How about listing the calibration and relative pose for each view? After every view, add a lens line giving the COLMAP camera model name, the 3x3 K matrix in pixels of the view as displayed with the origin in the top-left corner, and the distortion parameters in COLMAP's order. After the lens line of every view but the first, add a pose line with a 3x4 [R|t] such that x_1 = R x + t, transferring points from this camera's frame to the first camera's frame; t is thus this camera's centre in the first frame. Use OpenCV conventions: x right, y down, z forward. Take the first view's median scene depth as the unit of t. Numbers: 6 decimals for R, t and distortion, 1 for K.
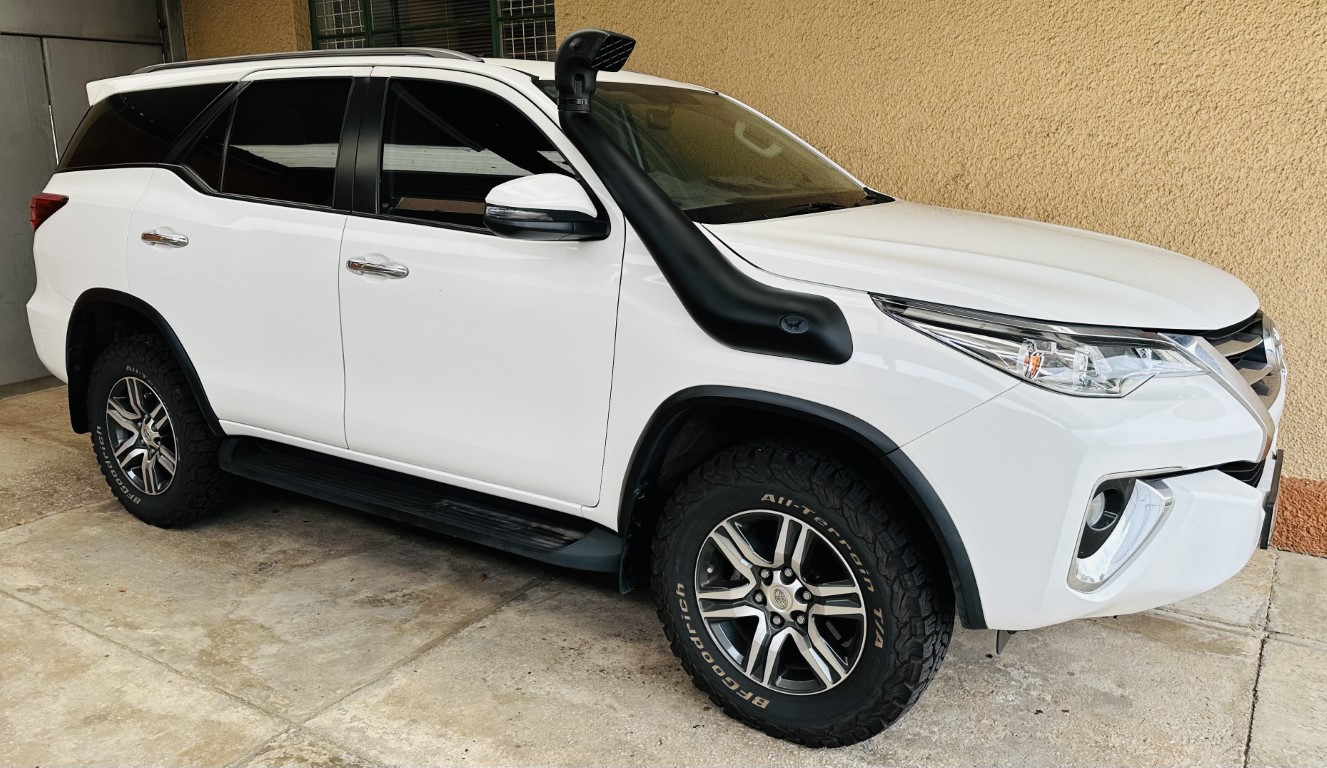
lens RADIAL K [[968.5, 0, 651.6], [0, 968.5, 372.1], [0, 0, 1]] dist [0.020618, -0.015851]
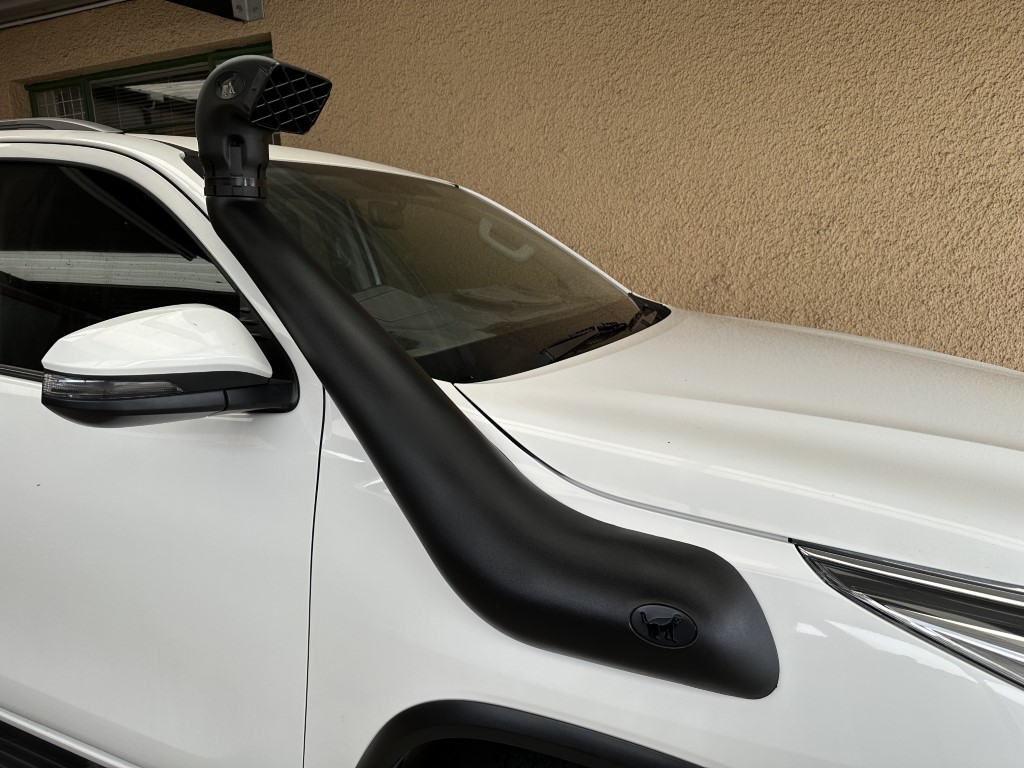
lens RADIAL K [[721.1, 0, 499.4], [0, 721.1, 401.5], [0, 0, 1]] dist [-0.009839, 0.006960]
pose [[0.990679, -0.040019, 0.130209, 0.015342], [0.041710, 0.999077, -0.010280, -0.093936], [-0.129678, 0.015616, 0.991433, 0.384751]]
